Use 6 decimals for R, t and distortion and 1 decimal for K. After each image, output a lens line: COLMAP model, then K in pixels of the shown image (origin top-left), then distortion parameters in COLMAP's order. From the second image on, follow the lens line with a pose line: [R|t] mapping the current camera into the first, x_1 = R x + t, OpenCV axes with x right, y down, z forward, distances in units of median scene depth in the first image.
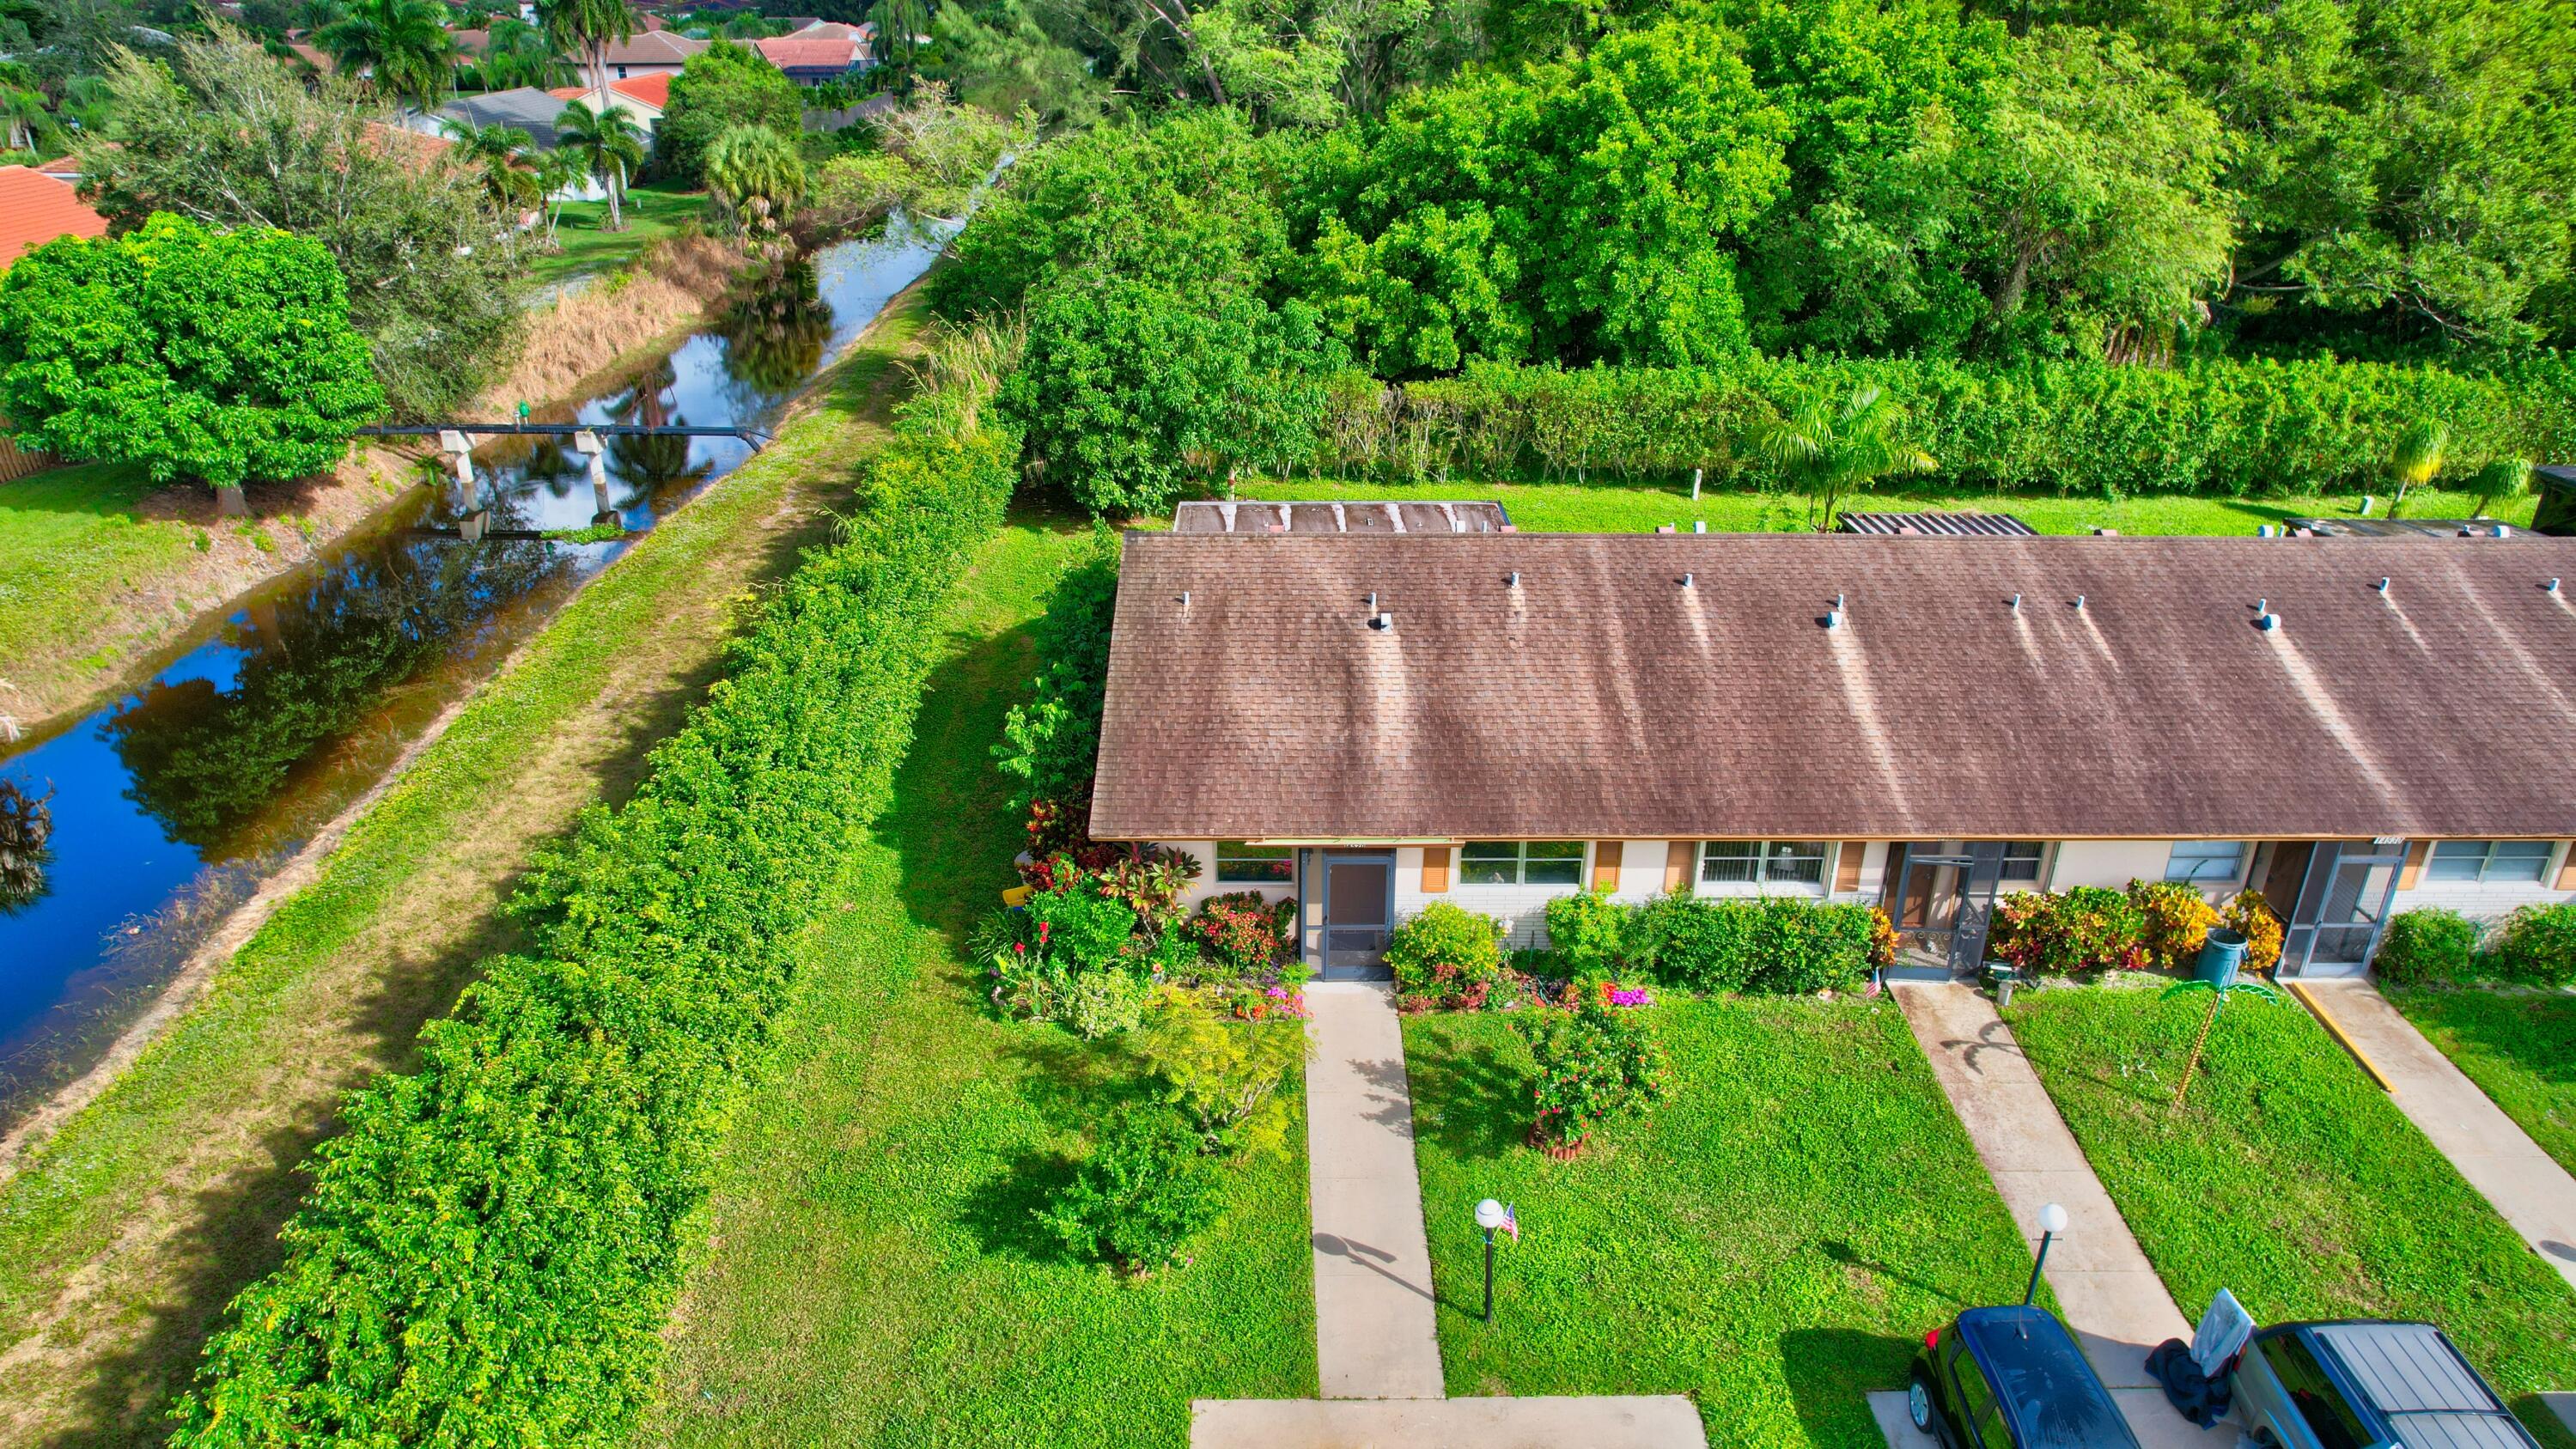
lens RADIAL K [[1642.5, 0, 1293.6], [0, 1642.5, 730.9], [0, 0, 1]] dist [-0.040759, 0.004429]
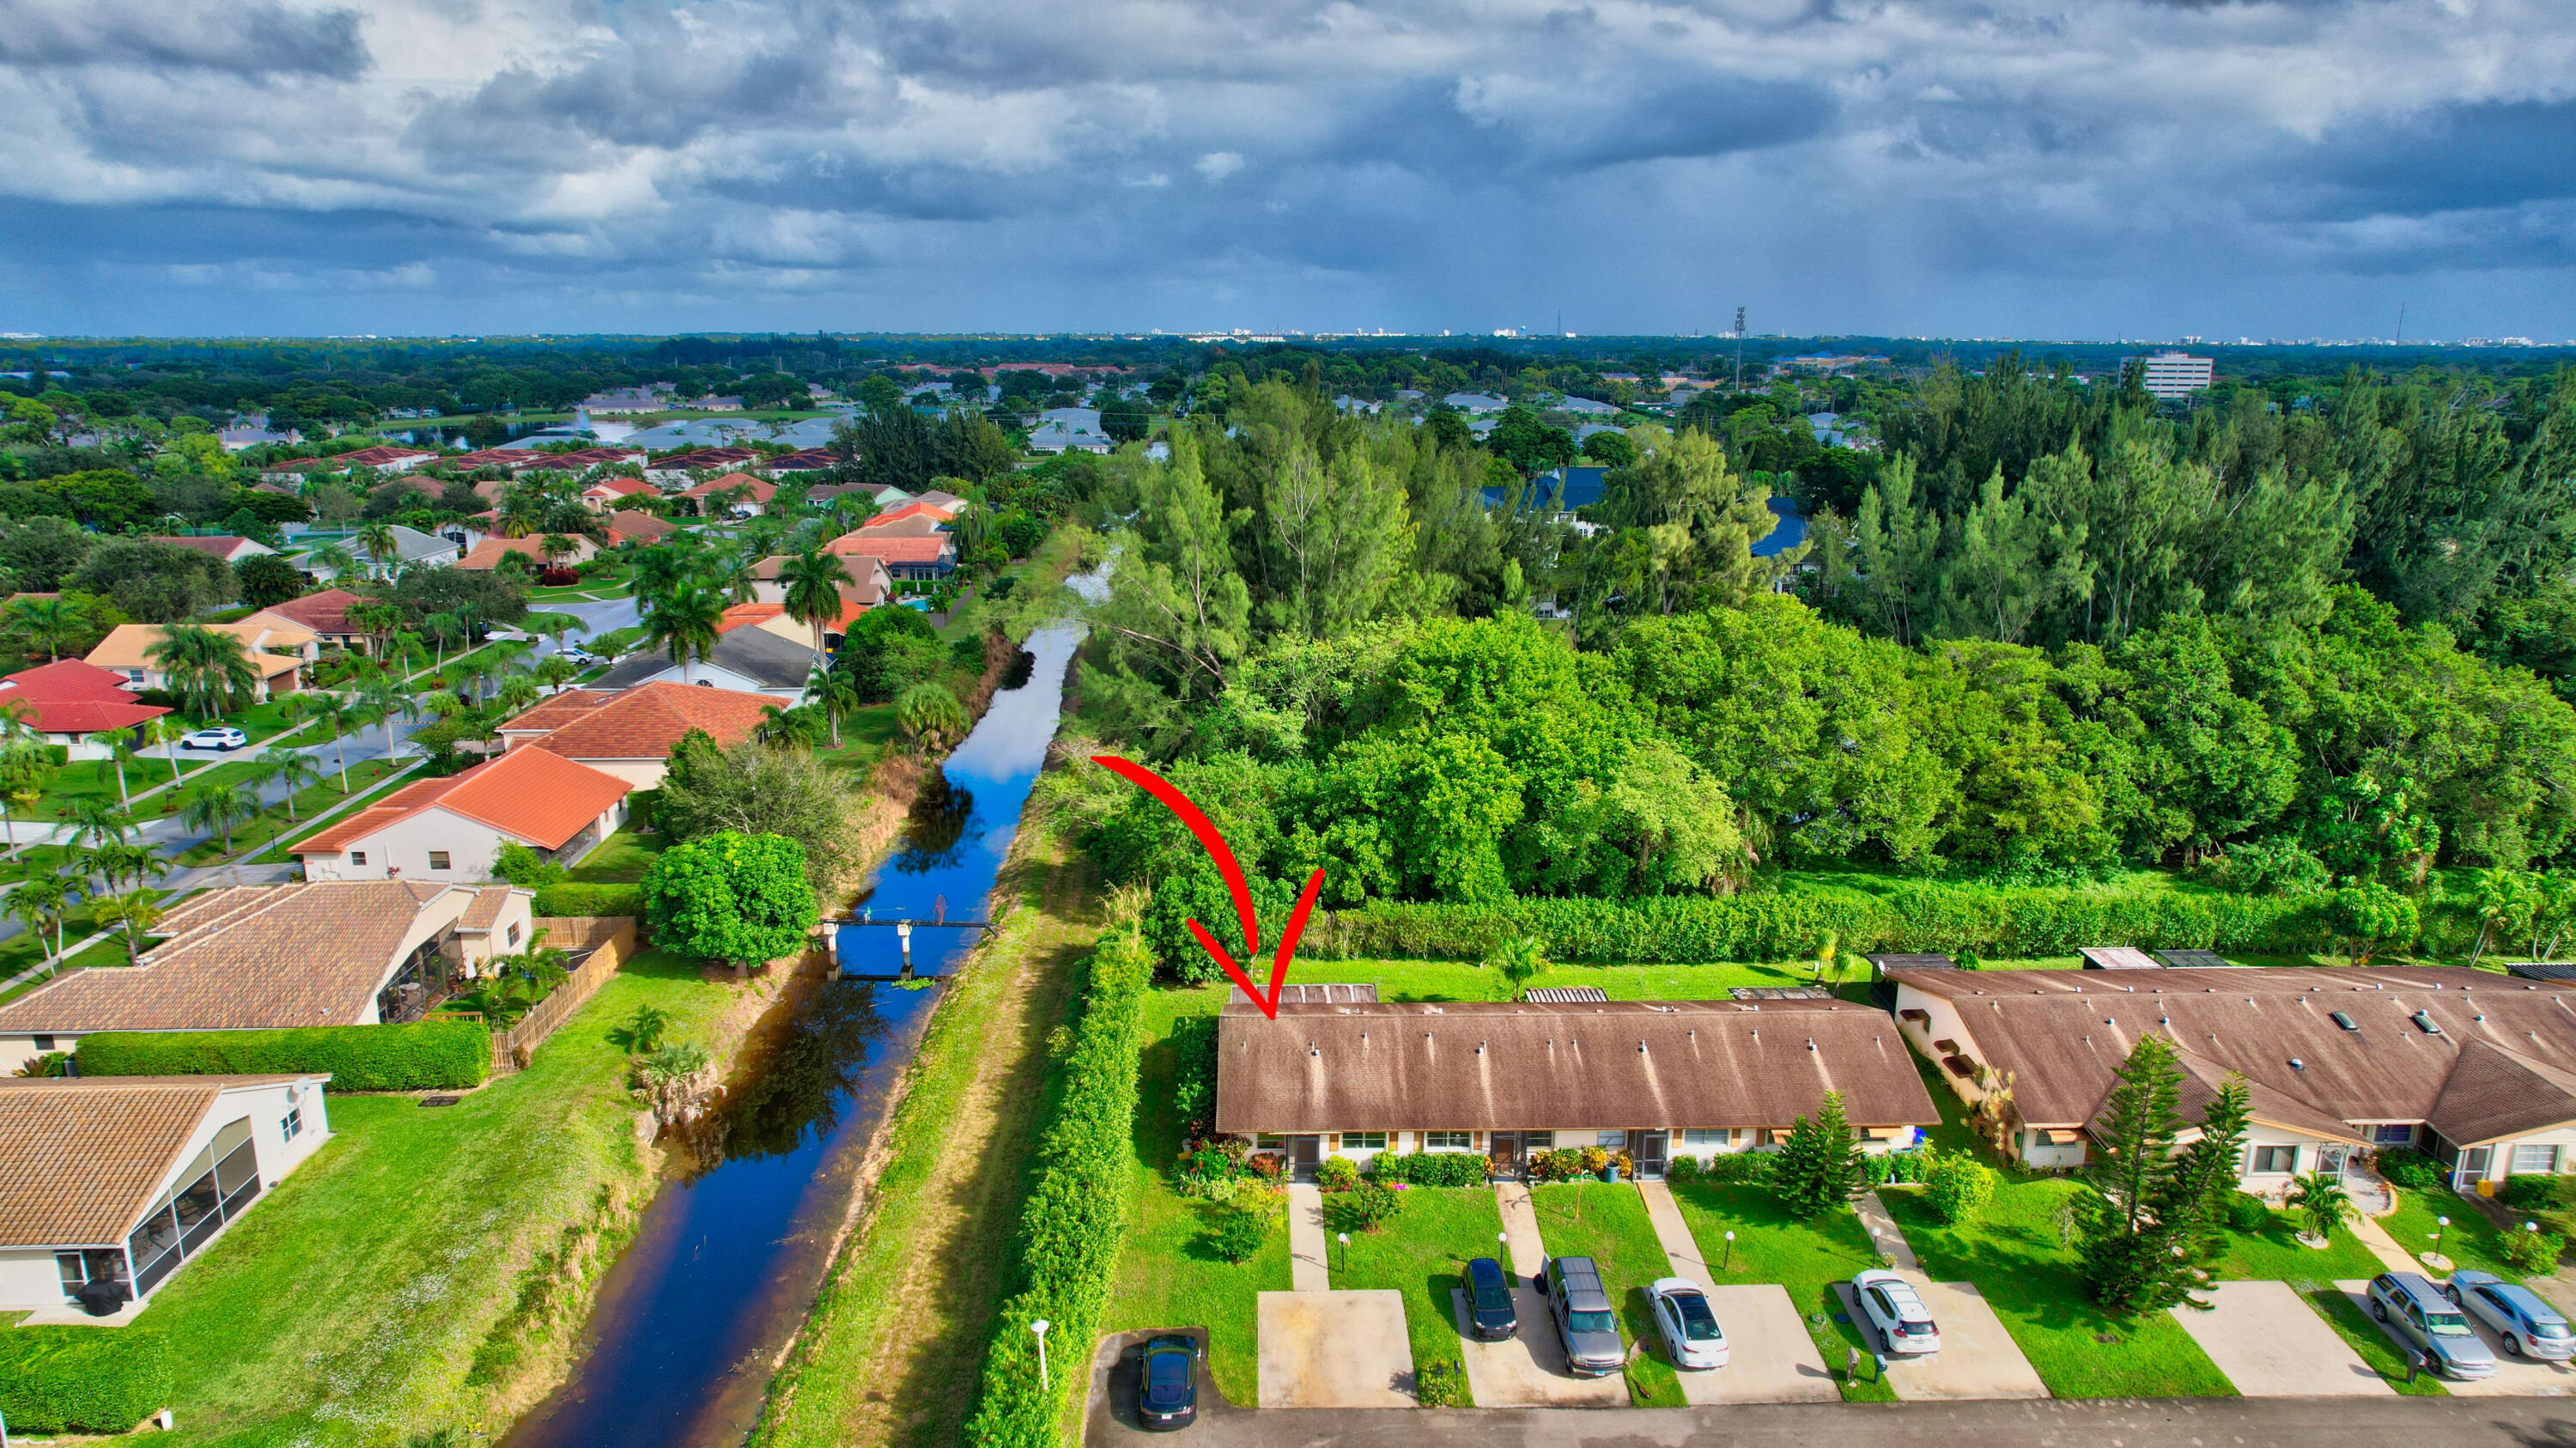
lens RADIAL K [[1642.7, 0, 1293.6], [0, 1642.7, 730.4], [0, 0, 1]] dist [-0.040759, 0.004429]
pose [[0.999915, -0.004776, 0.012104, -0.008537], [0.007089, 0.979991, -0.198916, -0.029180], [-0.010912, 0.198985, 0.979942, -1.069860]]
